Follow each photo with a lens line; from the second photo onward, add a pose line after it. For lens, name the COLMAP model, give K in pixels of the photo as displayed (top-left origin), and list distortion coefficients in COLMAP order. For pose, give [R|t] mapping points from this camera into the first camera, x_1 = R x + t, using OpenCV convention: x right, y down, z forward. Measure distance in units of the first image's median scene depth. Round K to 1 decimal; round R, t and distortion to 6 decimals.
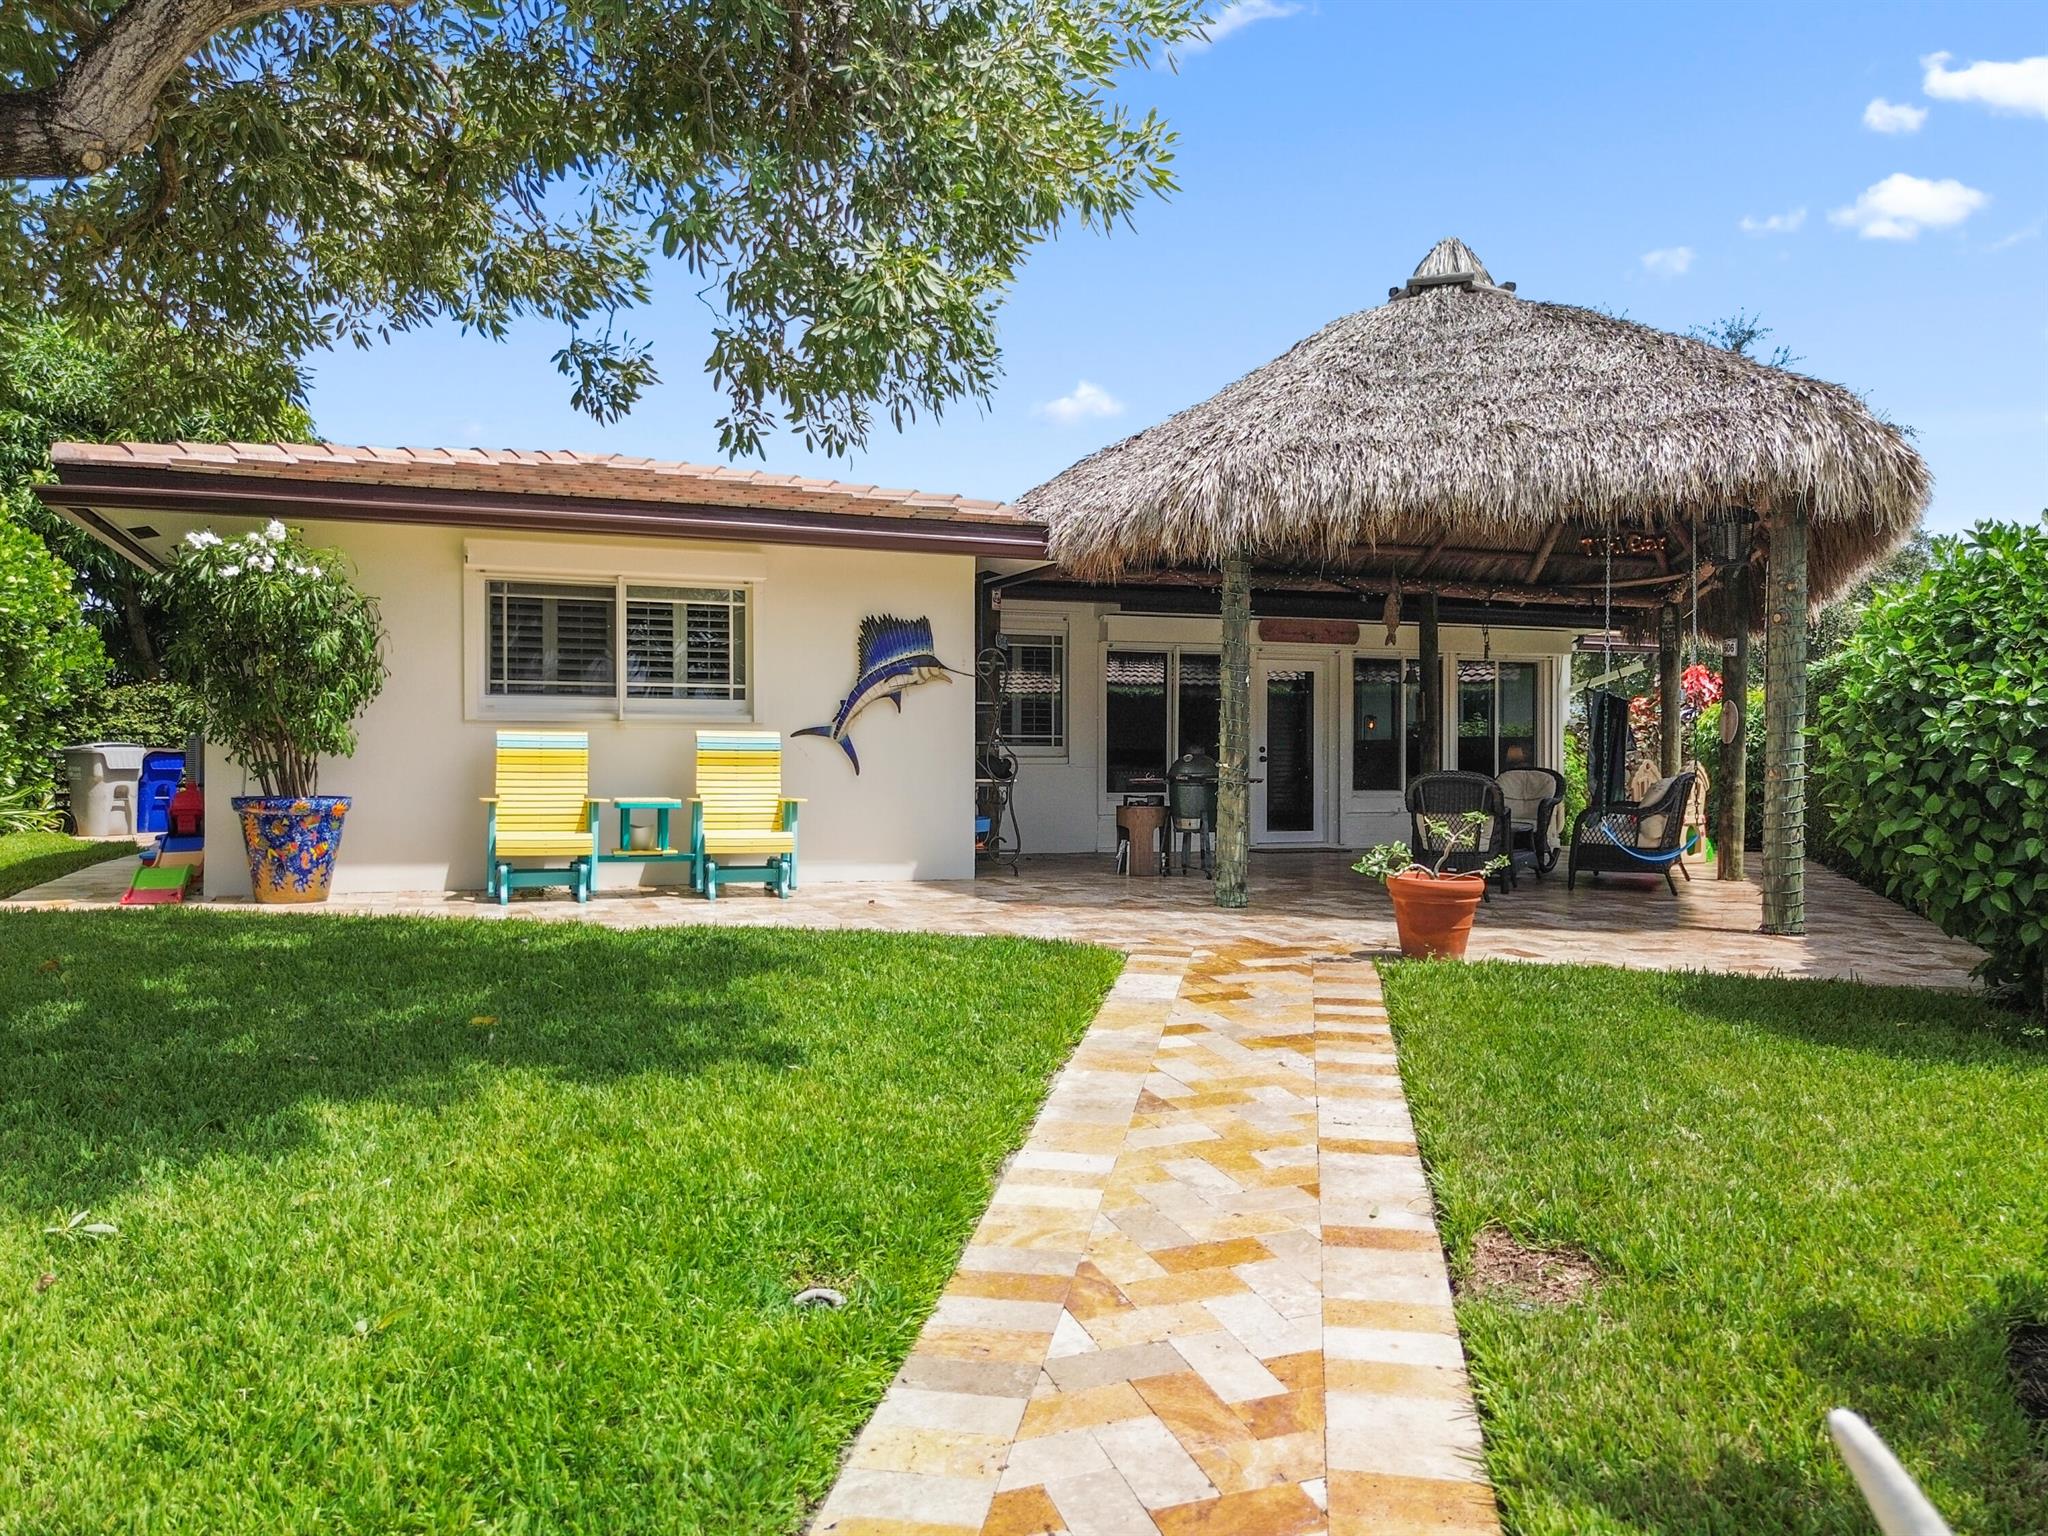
lens RADIAL K [[1434.8, 0, 1024.0], [0, 1434.8, 768.0], [0, 0, 1]] dist [-0.021607, 0.002701]
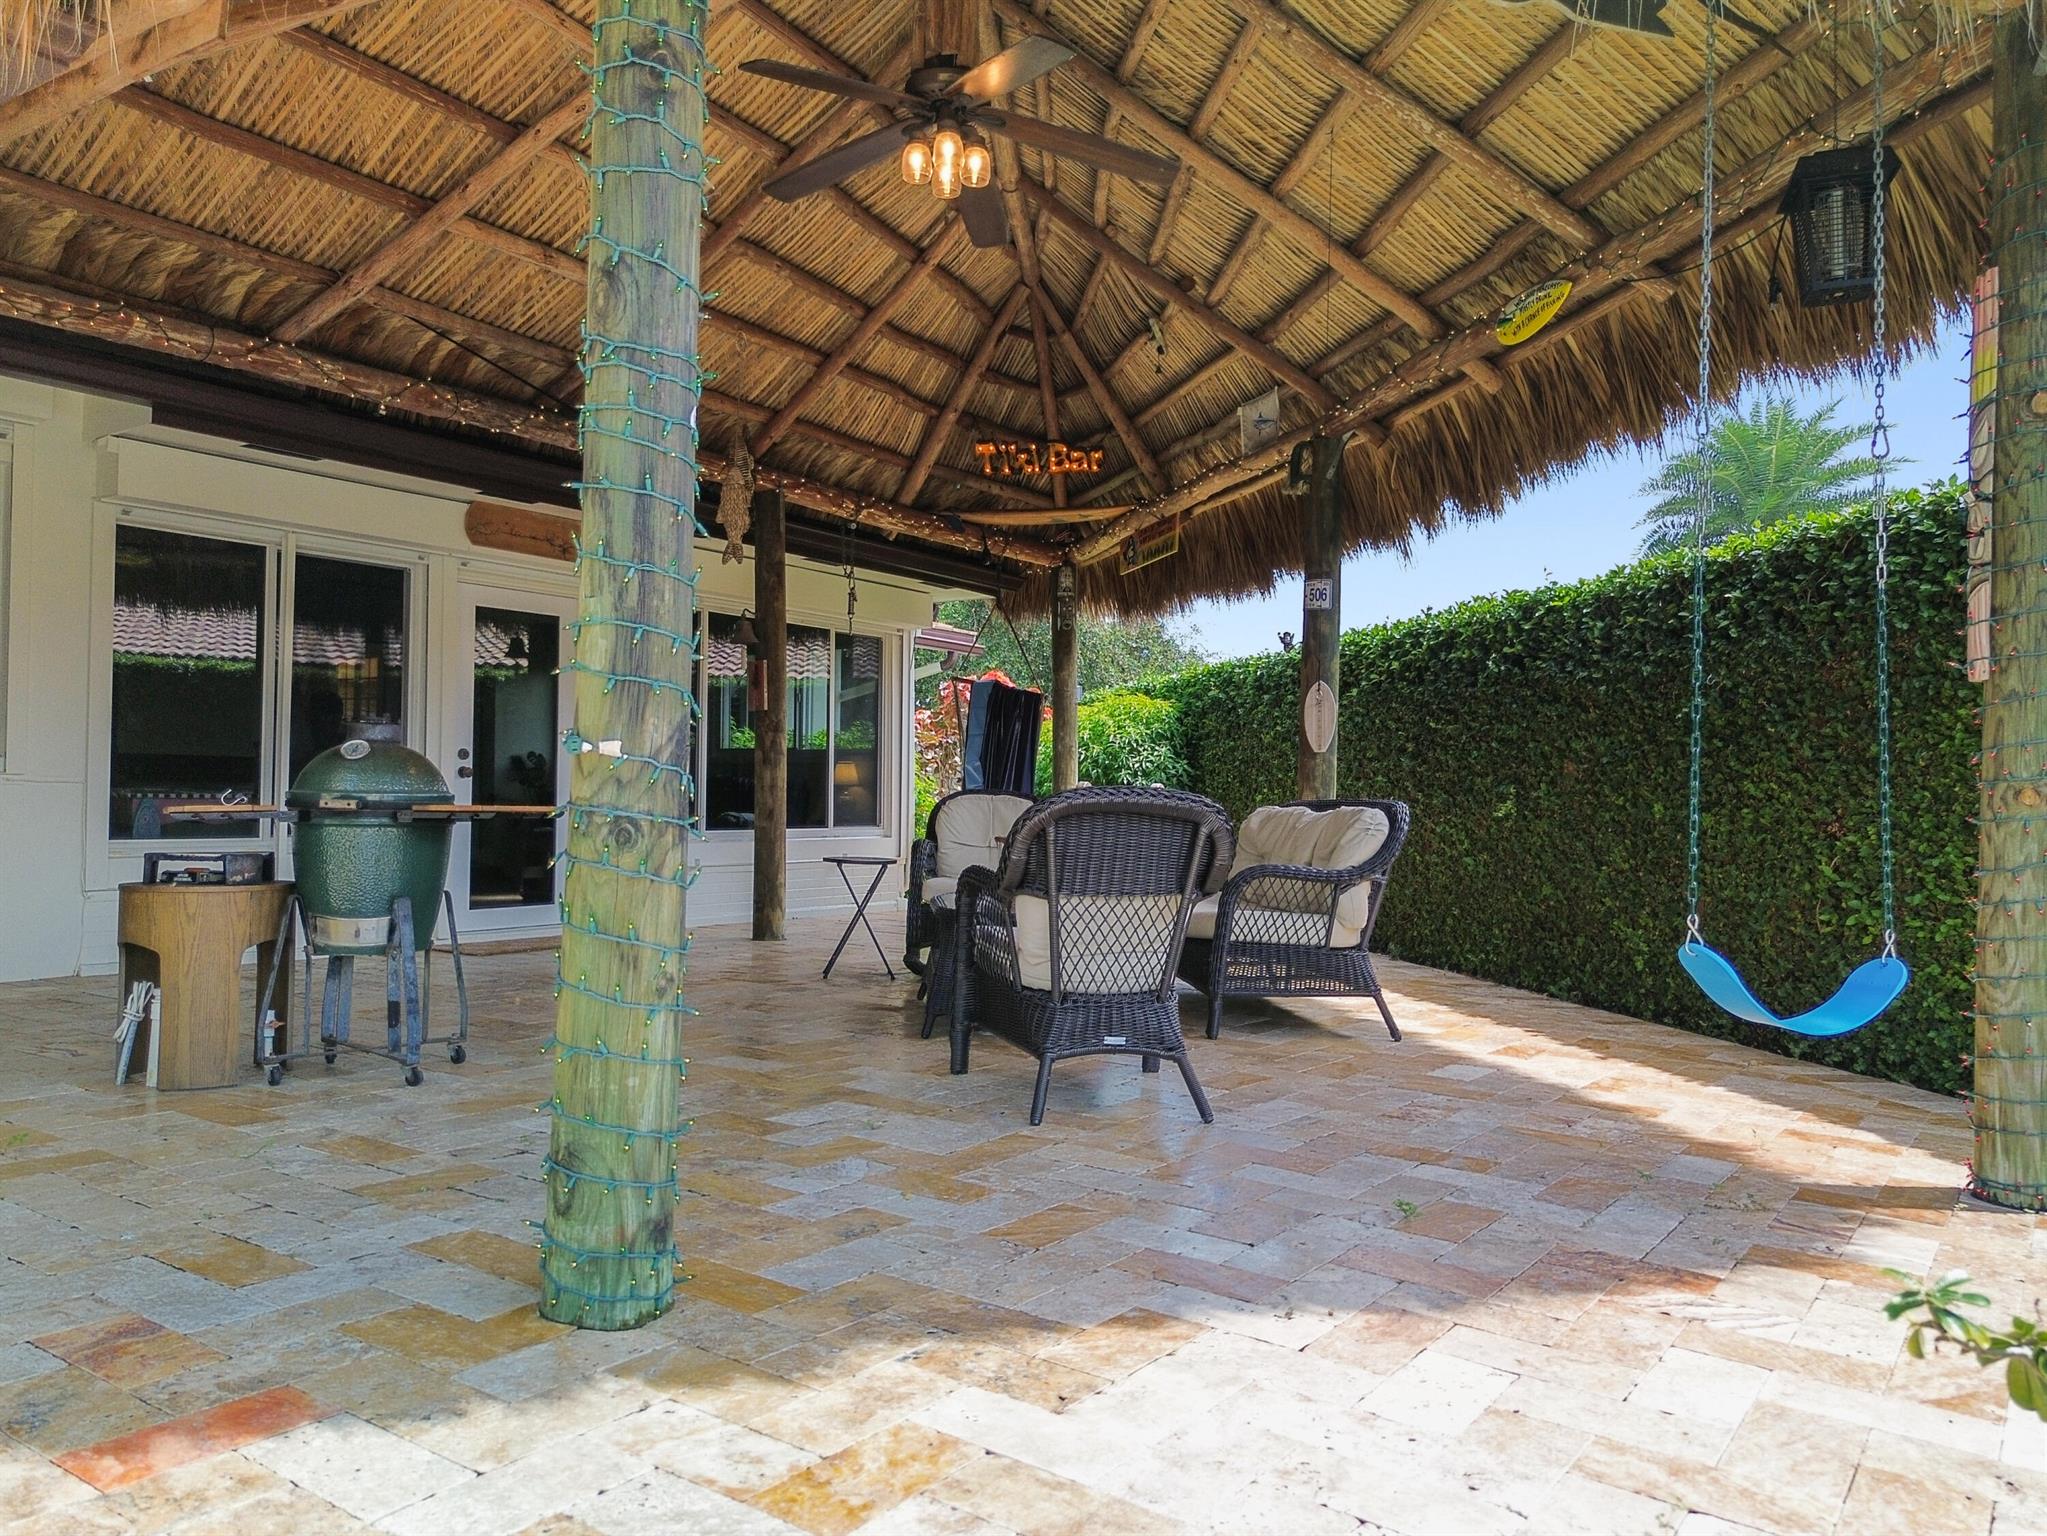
lens RADIAL K [[1434.1, 0, 1023.5], [0, 1434.1, 768.0], [0, 0, 1]] dist [-0.021607, 0.002701]
pose [[0.821781, 0.020071, 0.569450, 0.049646], [-0.005560, 0.999614, -0.027209, 0.007200], [-0.569777, 0.019194, 0.821575, 0.616435]]
